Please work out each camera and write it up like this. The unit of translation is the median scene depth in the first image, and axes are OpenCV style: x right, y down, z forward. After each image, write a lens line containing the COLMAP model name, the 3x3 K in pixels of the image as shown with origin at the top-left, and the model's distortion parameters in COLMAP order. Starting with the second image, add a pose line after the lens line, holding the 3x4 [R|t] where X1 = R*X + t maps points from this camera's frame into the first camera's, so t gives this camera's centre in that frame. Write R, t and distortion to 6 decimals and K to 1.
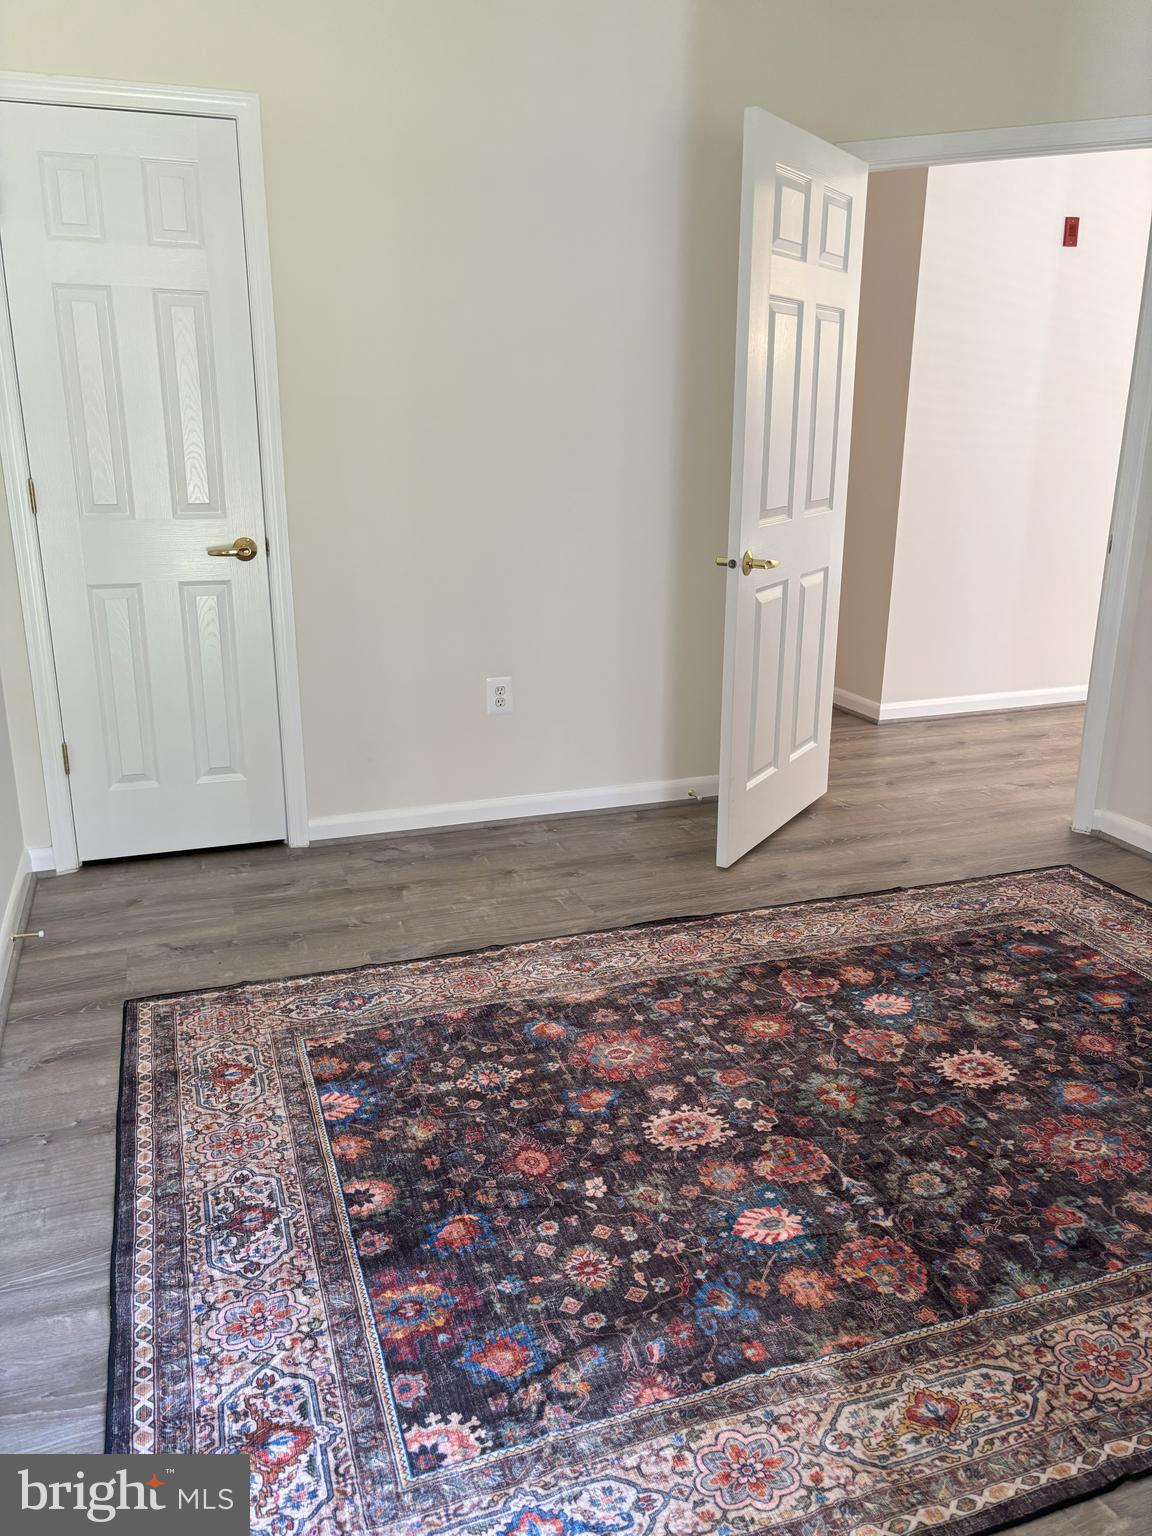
lens RADIAL K [[1165.8, 0, 576.0], [0, 1165.8, 768.0], [0, 0, 1]] dist [0.054046, -0.071160]
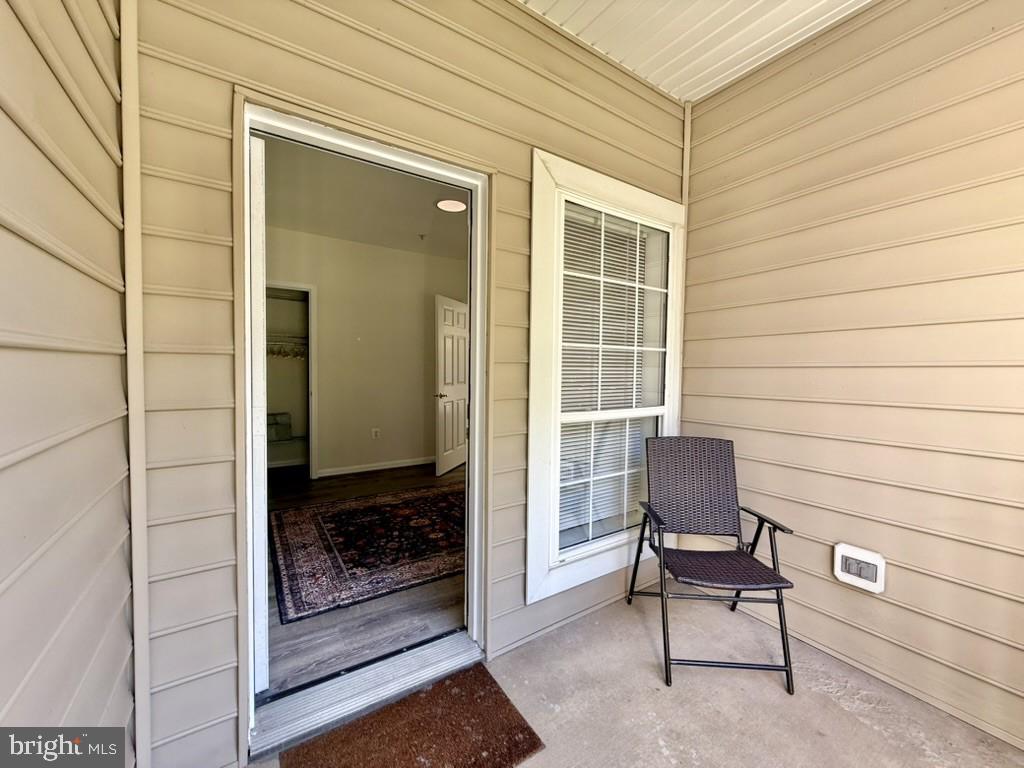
lens RADIAL K [[407.0, 0, 512.0], [0, 407.0, 384.0], [0, 0, 1]] dist [-0.000767, -0.000038]
pose [[0.970178, 0.001403, 0.242388, 0.053813], [0.057412, 0.970198, -0.235414, 0.165619], [-0.235495, 0.242310, 0.941184, -0.494362]]
